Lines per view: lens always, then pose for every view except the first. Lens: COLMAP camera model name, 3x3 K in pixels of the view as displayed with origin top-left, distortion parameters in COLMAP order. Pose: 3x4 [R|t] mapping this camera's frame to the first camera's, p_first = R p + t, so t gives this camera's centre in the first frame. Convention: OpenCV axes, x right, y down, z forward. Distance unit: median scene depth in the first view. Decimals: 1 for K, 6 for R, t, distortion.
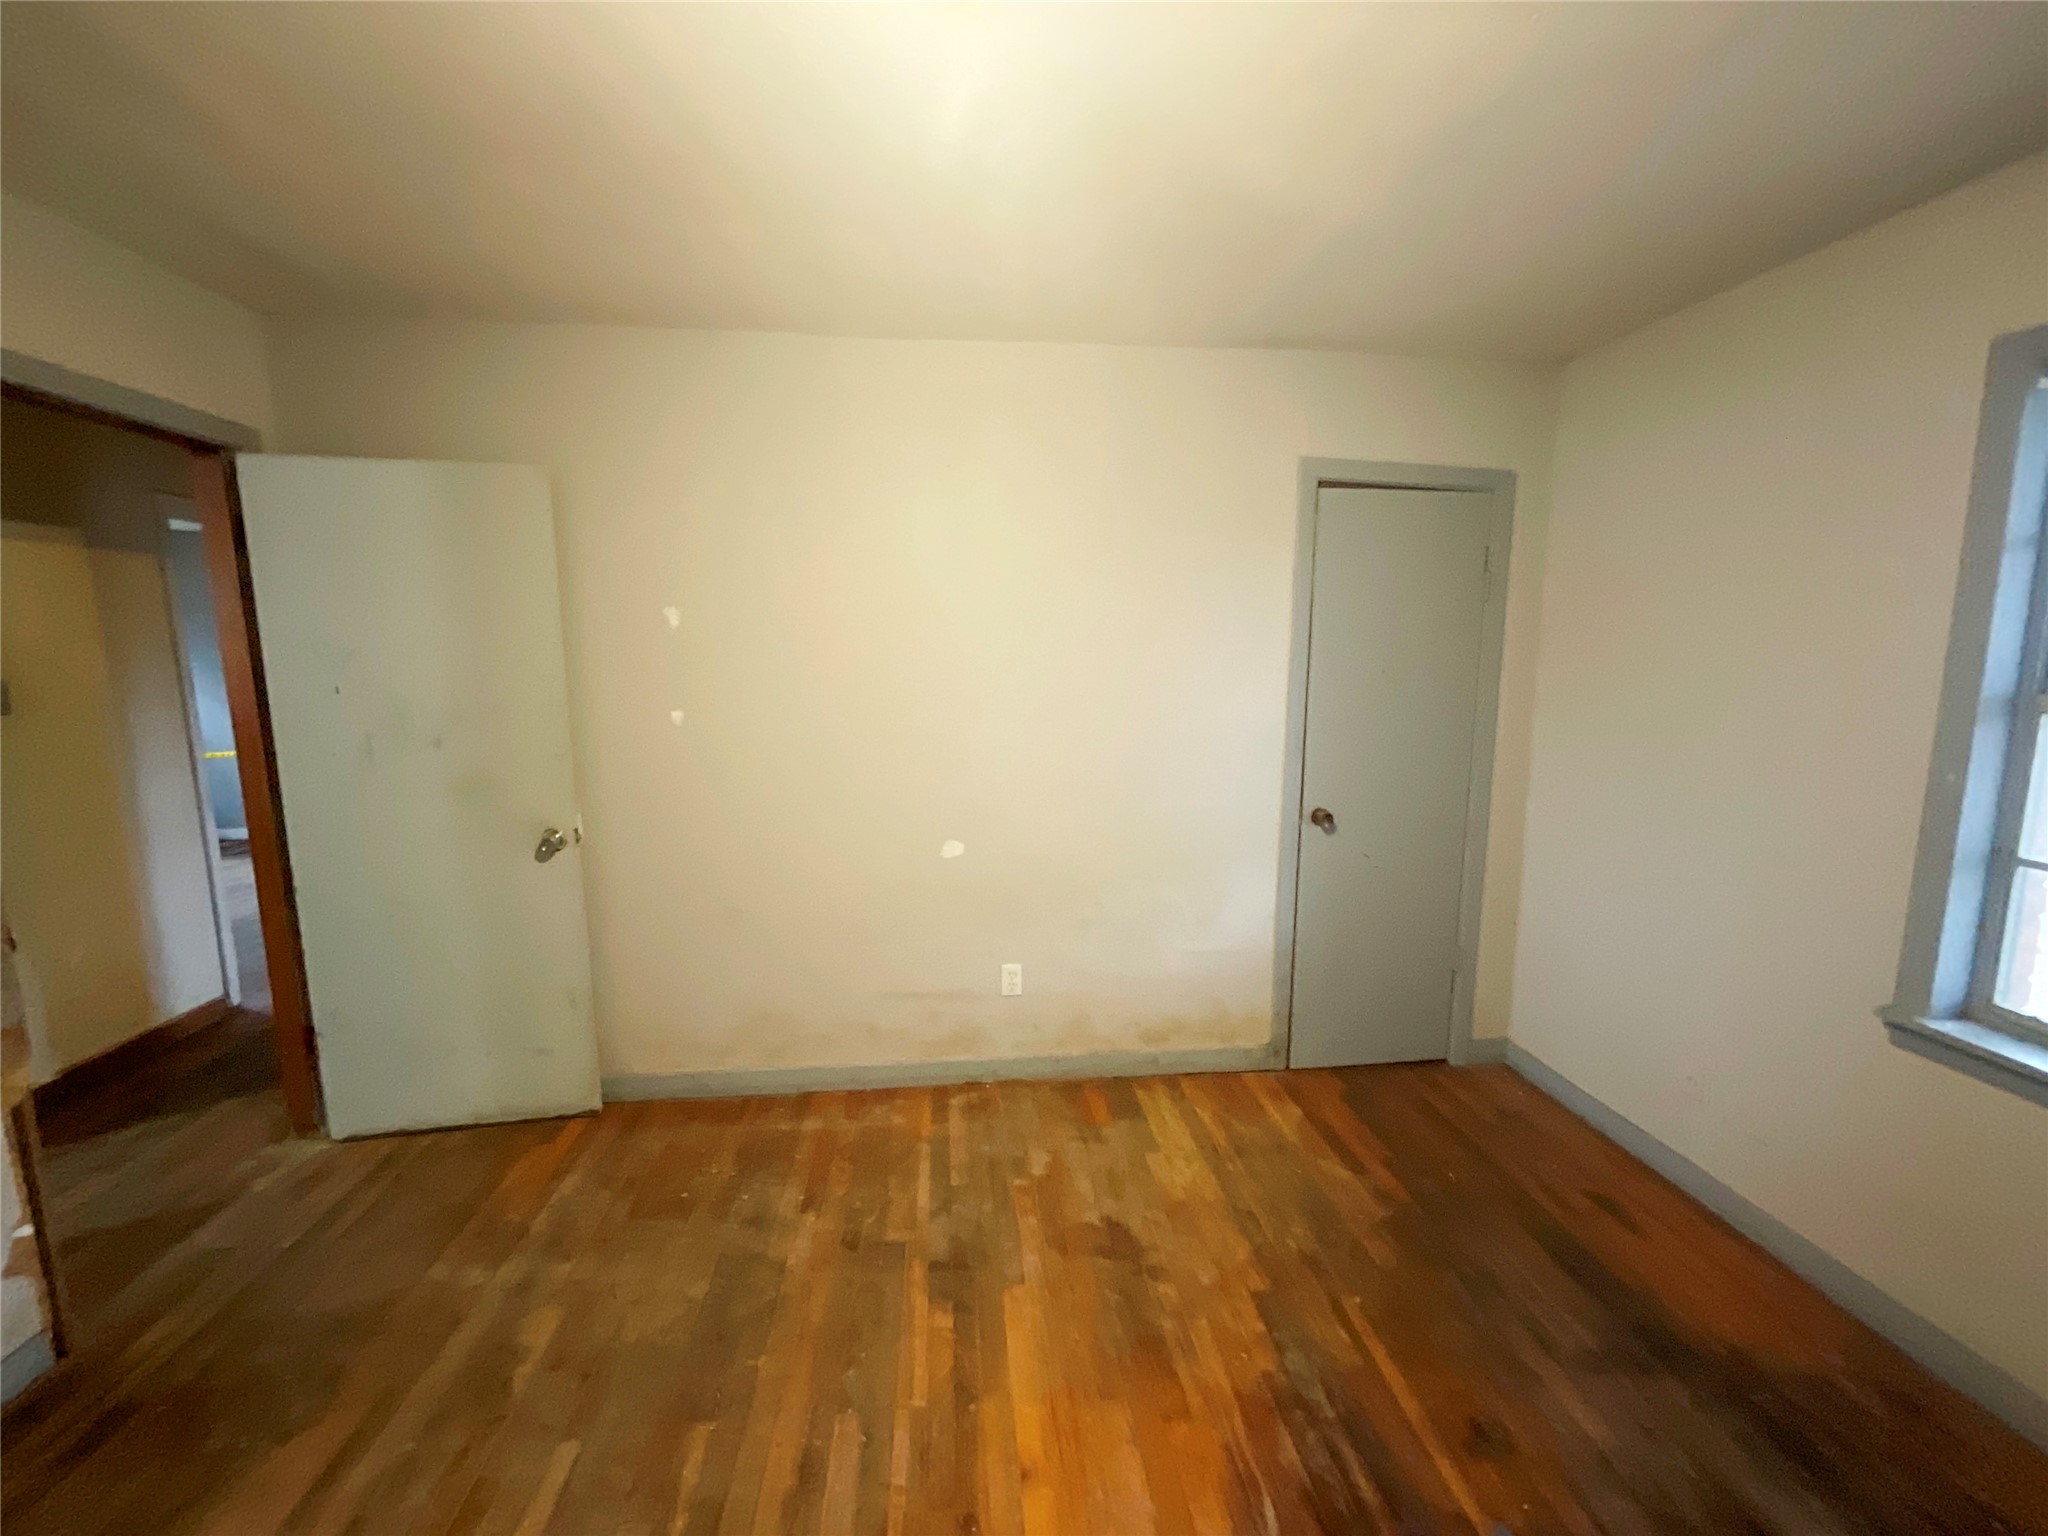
lens RADIAL K [[849.7, 0, 1025.9], [0, 849.7, 771.9], [0, 0, 1]] dist [-0.000313, -0.000728]
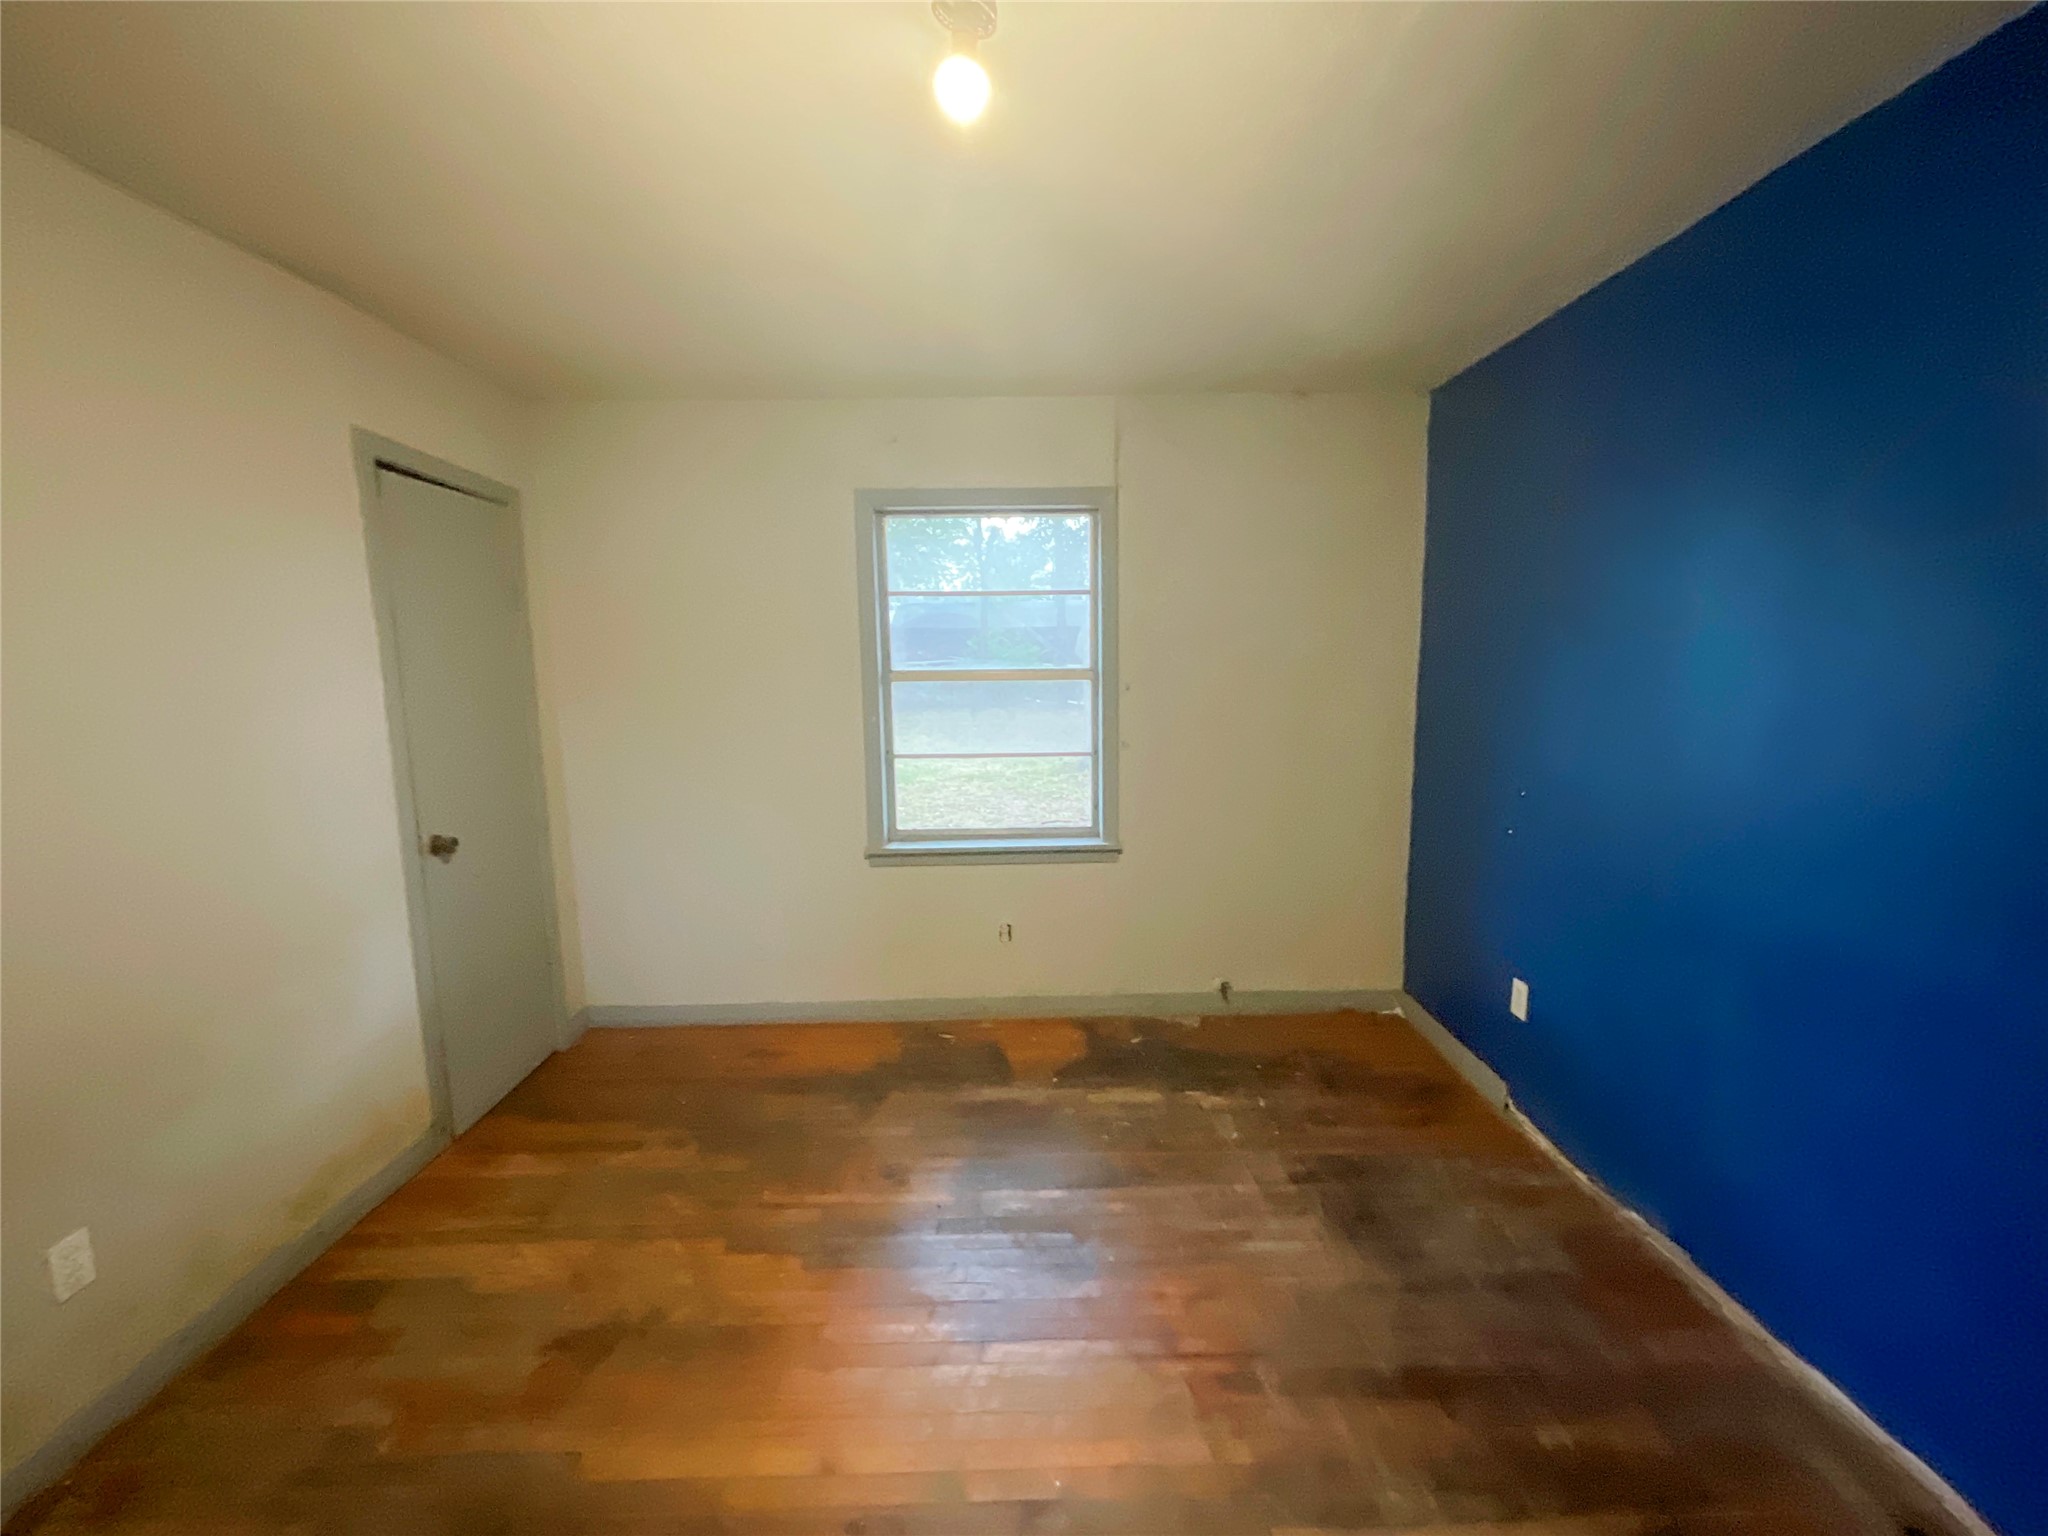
lens RADIAL K [[849.7, 0, 1025.9], [0, 849.7, 771.9], [0, 0, 1]] dist [-0.000313, -0.000728]
pose [[0.067545, -0.139745, 0.987881, -0.501120], [0.156209, 0.979413, 0.127866, -0.041471], [-0.985412, 0.145679, 0.087984, 0.324090]]
